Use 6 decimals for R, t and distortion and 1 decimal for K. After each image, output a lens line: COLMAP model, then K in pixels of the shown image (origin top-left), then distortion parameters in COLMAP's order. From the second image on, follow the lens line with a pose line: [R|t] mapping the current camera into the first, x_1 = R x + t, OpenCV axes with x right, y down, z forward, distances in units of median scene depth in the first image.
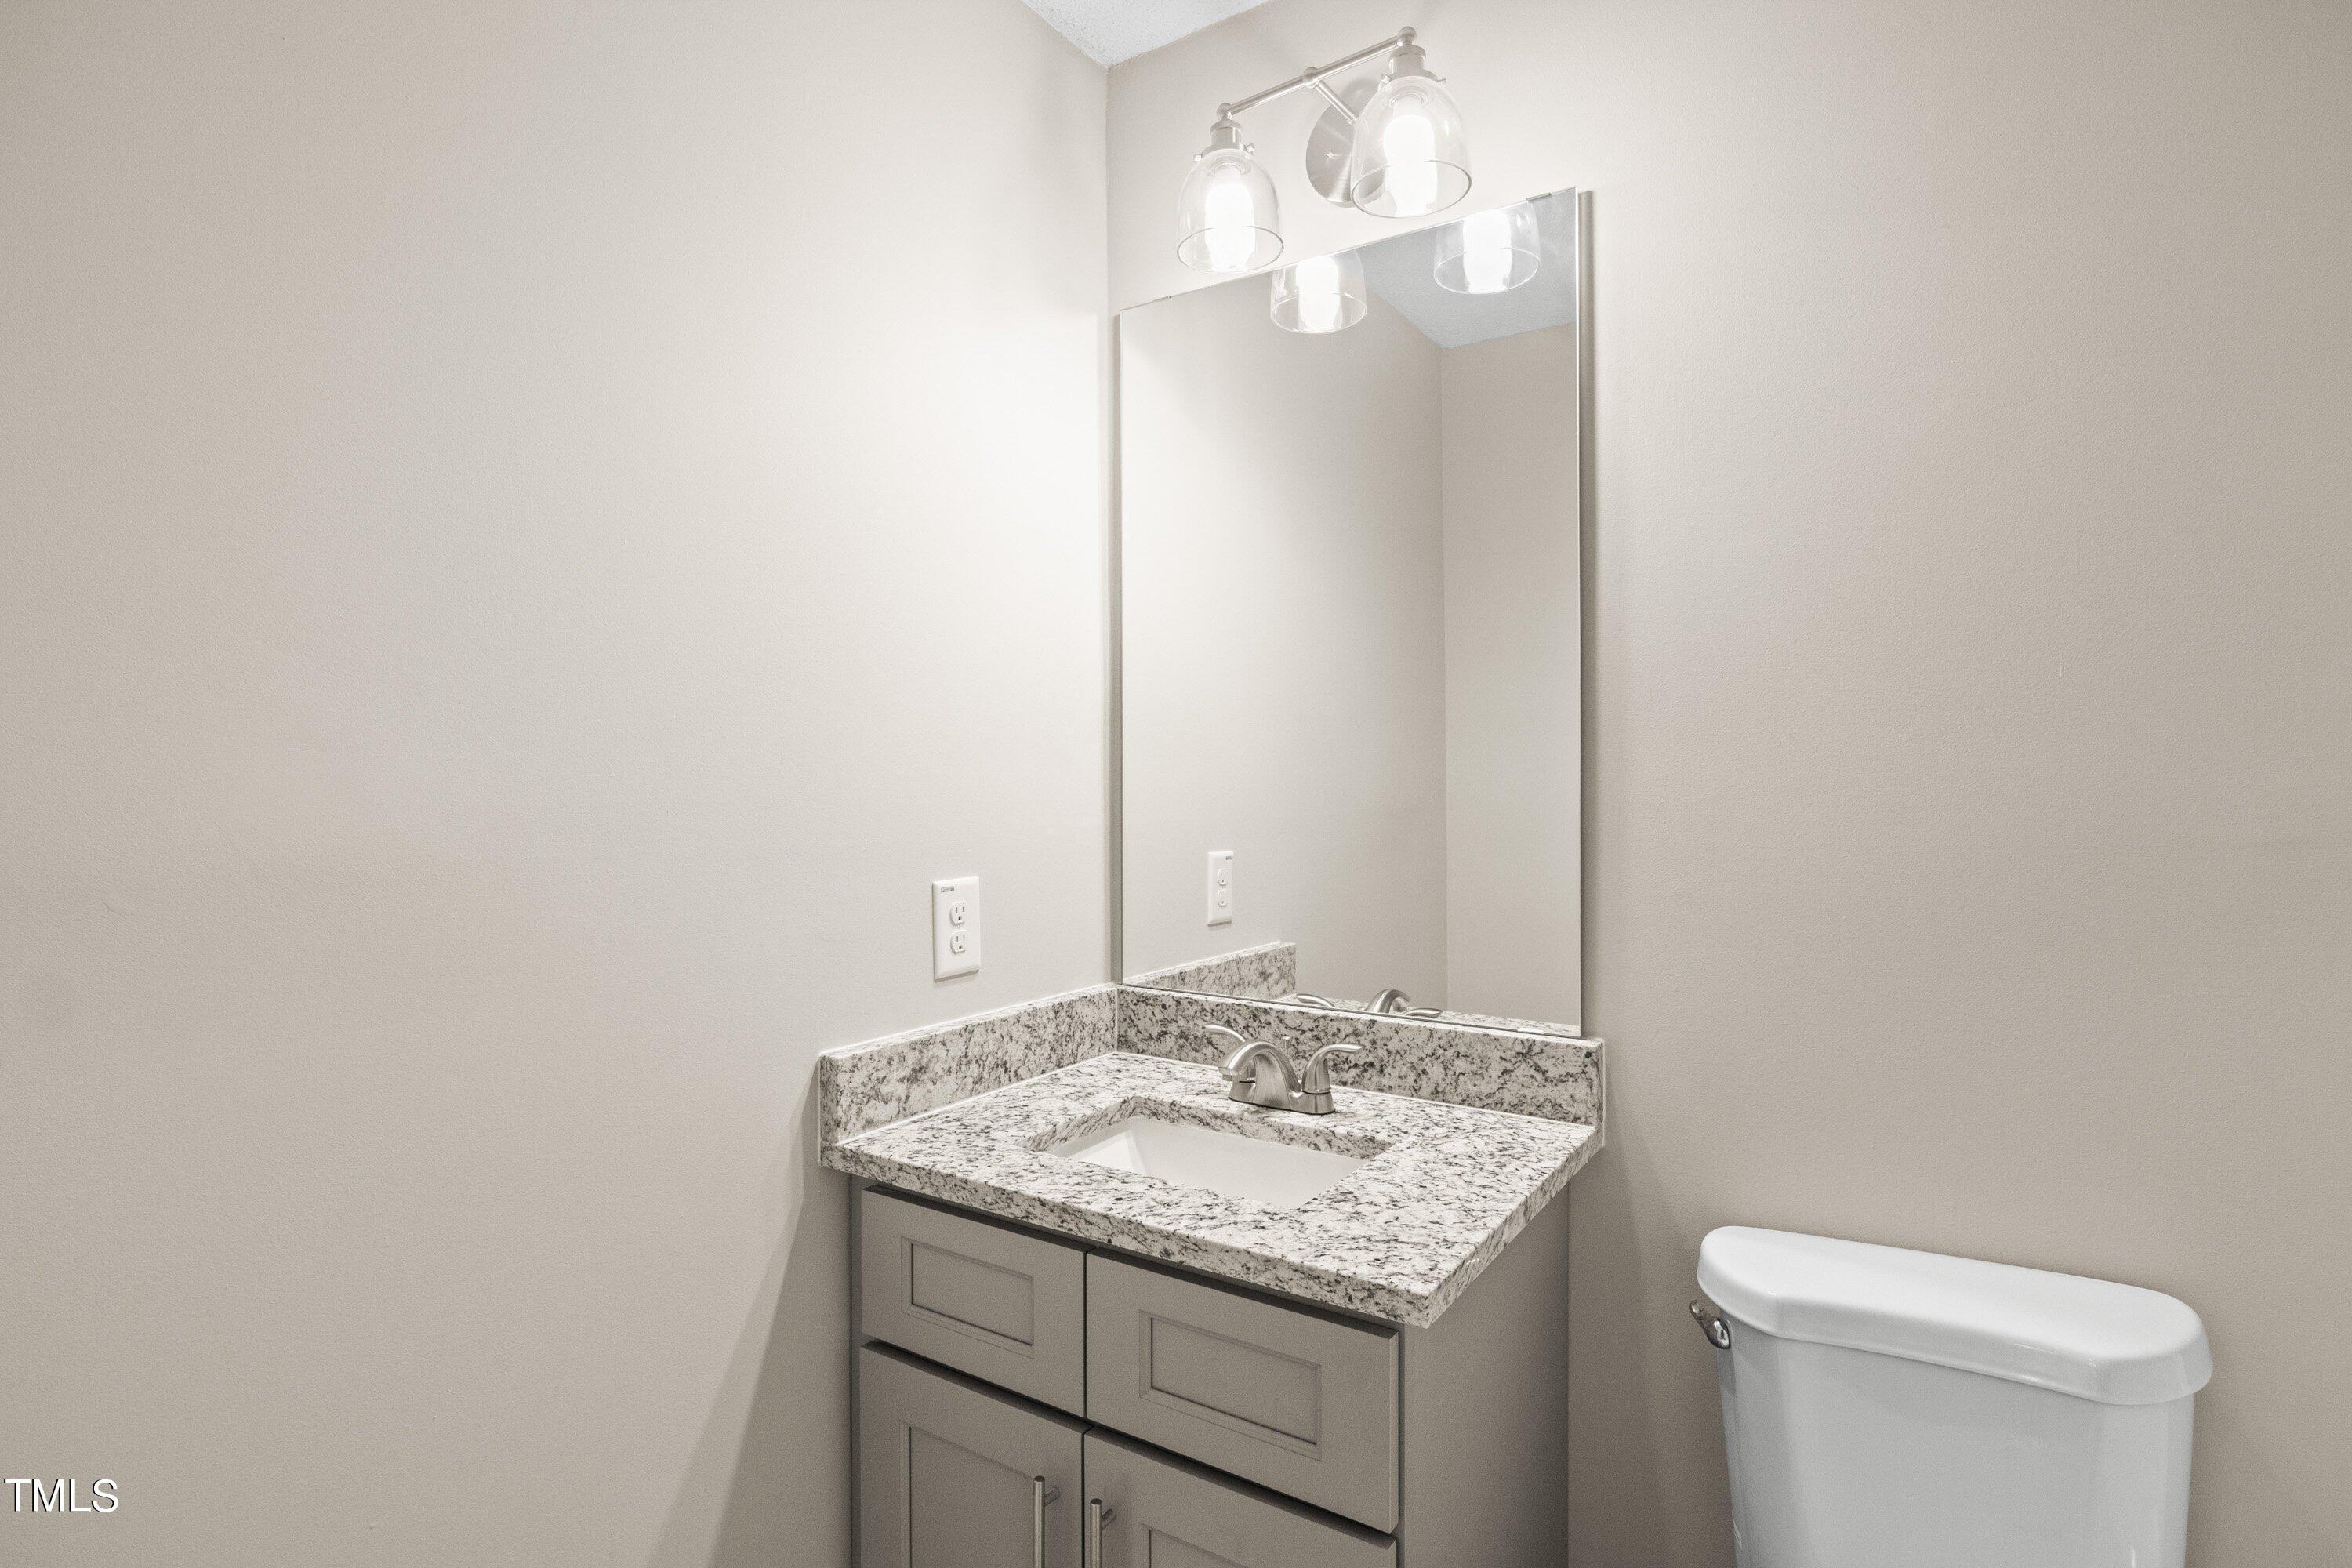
lens RADIAL K [[1190.7, 0, 1171.0], [0, 1190.7, 781.4], [0, 0, 1]] dist [-0.011411, 0.000629]
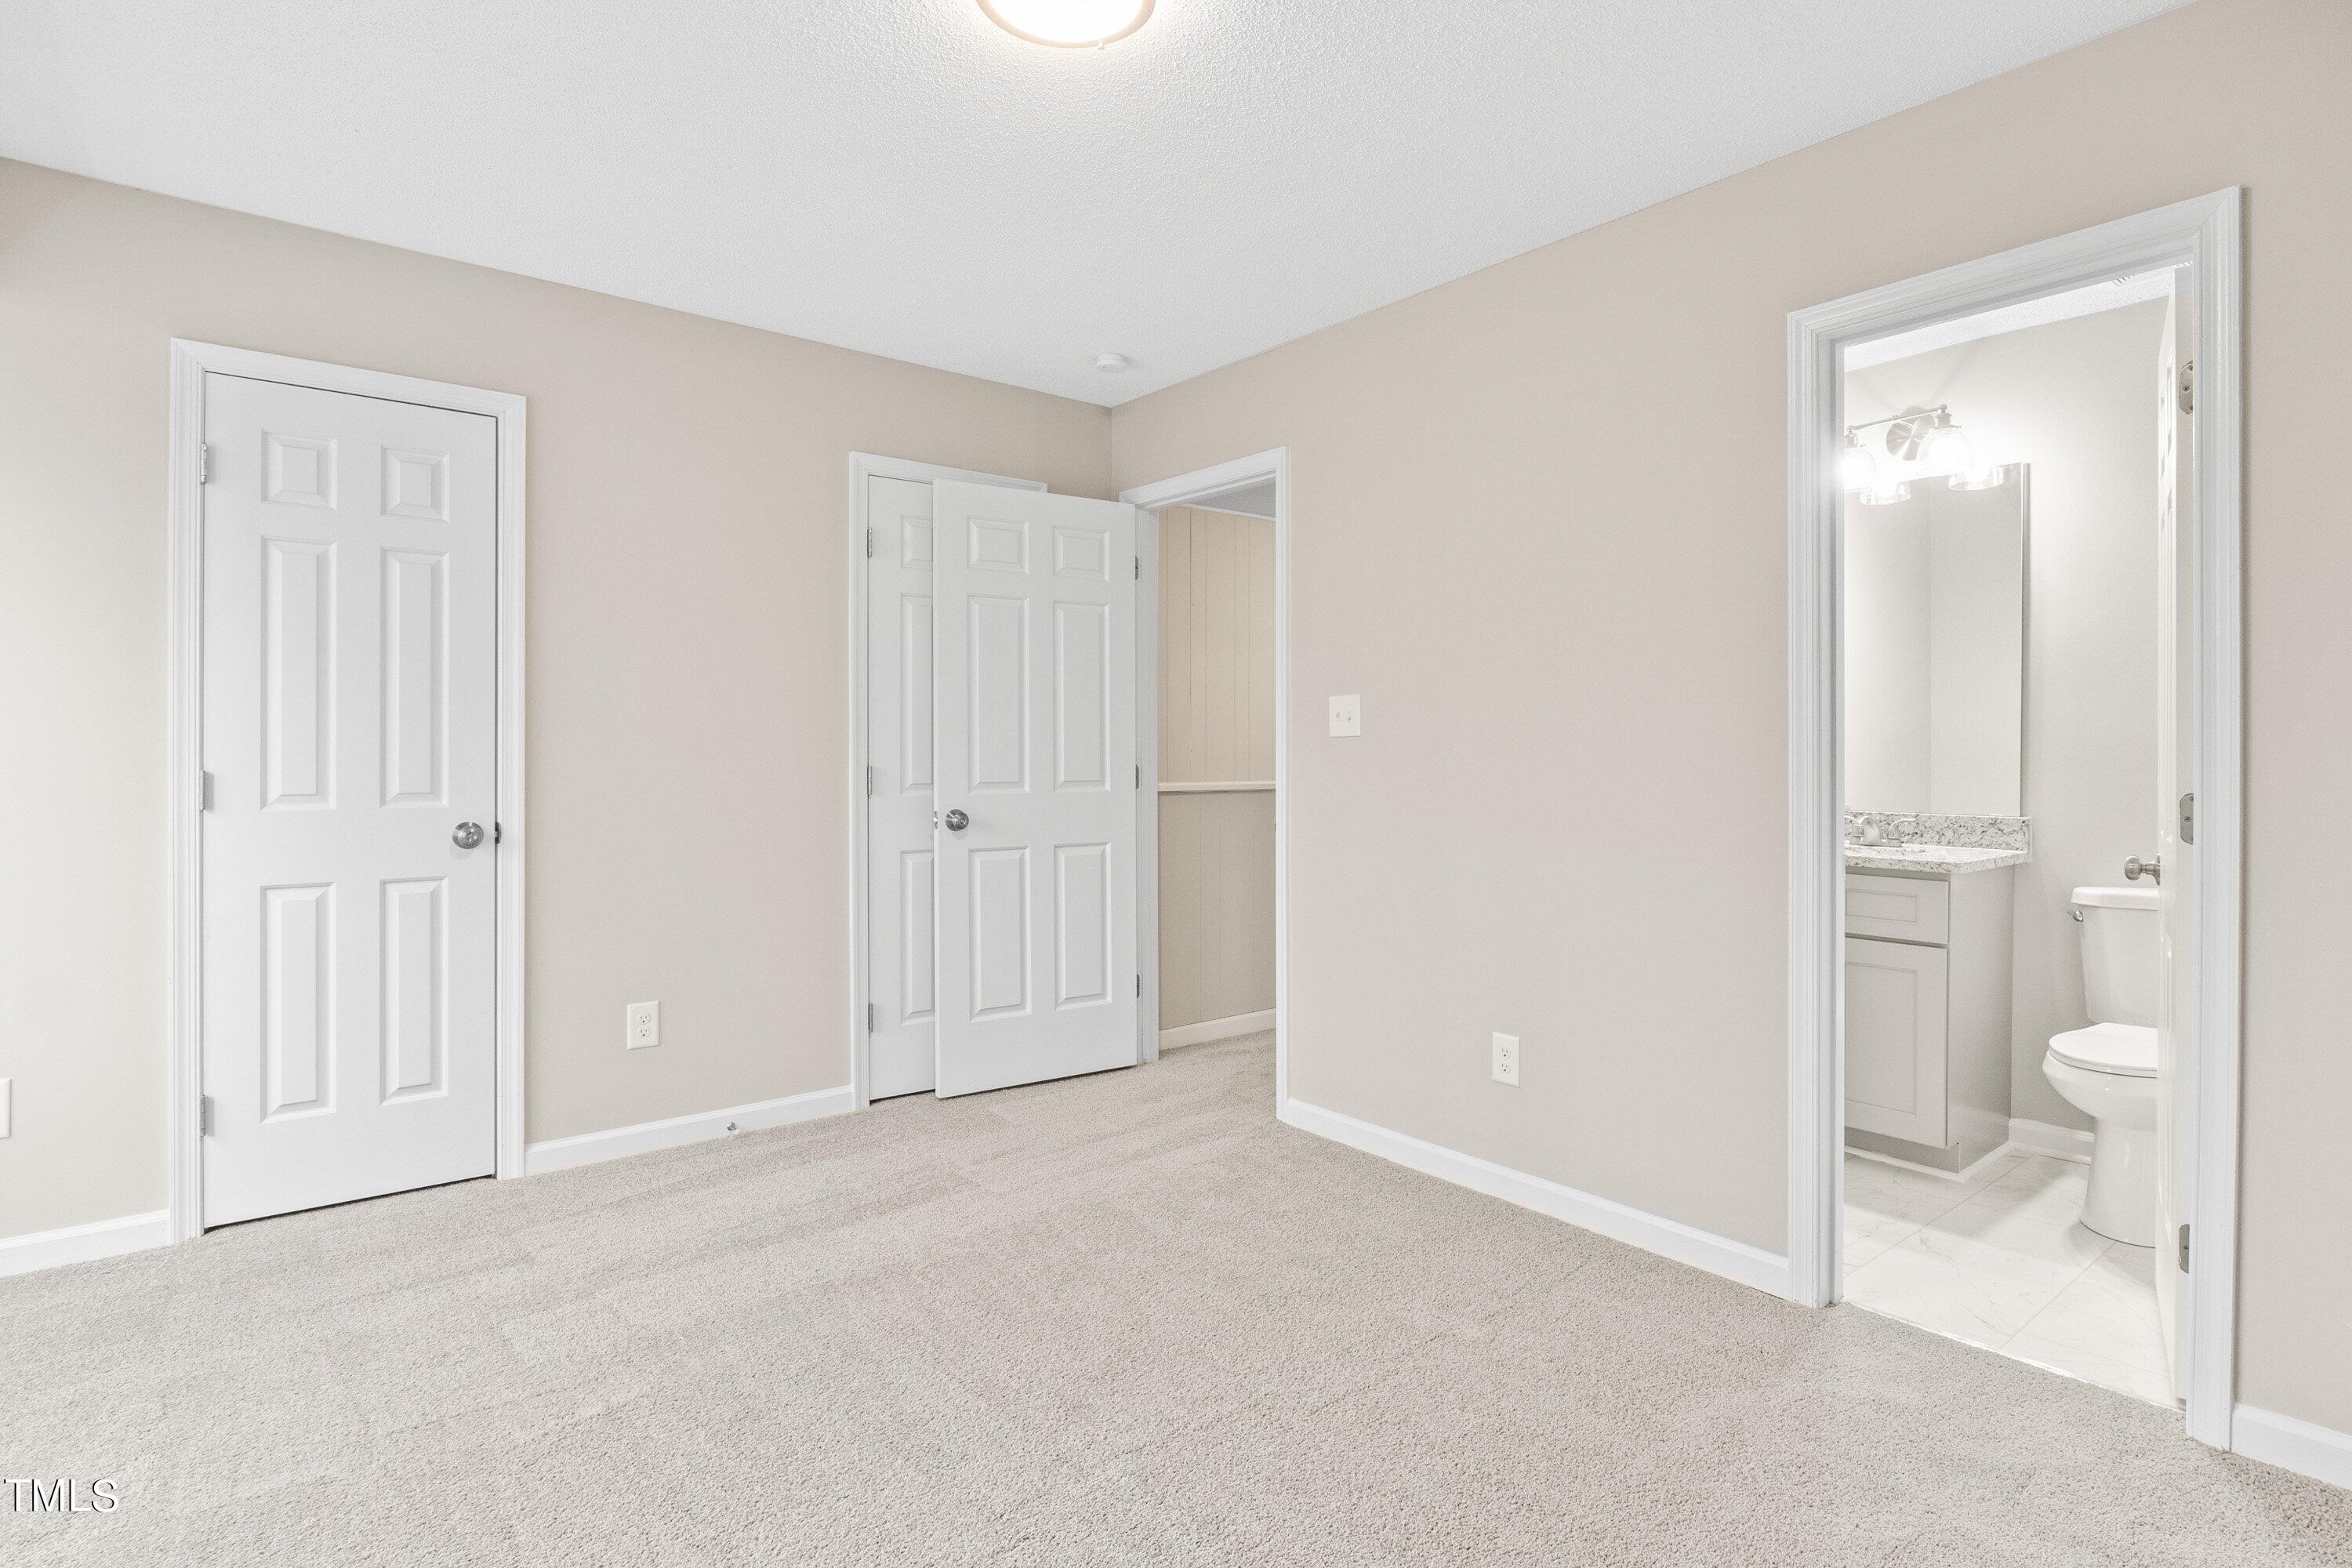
lens RADIAL K [[1190.7, 0, 1178.7], [0, 1190.7, 769.4], [0, 0, 1]] dist [-0.011411, 0.000629]
pose [[0.956367, 0.009088, -0.292027, -0.586295], [-0.008524, 0.999959, 0.003202, 0.127989], [0.292044, -0.000573, 0.956405, -1.795128]]
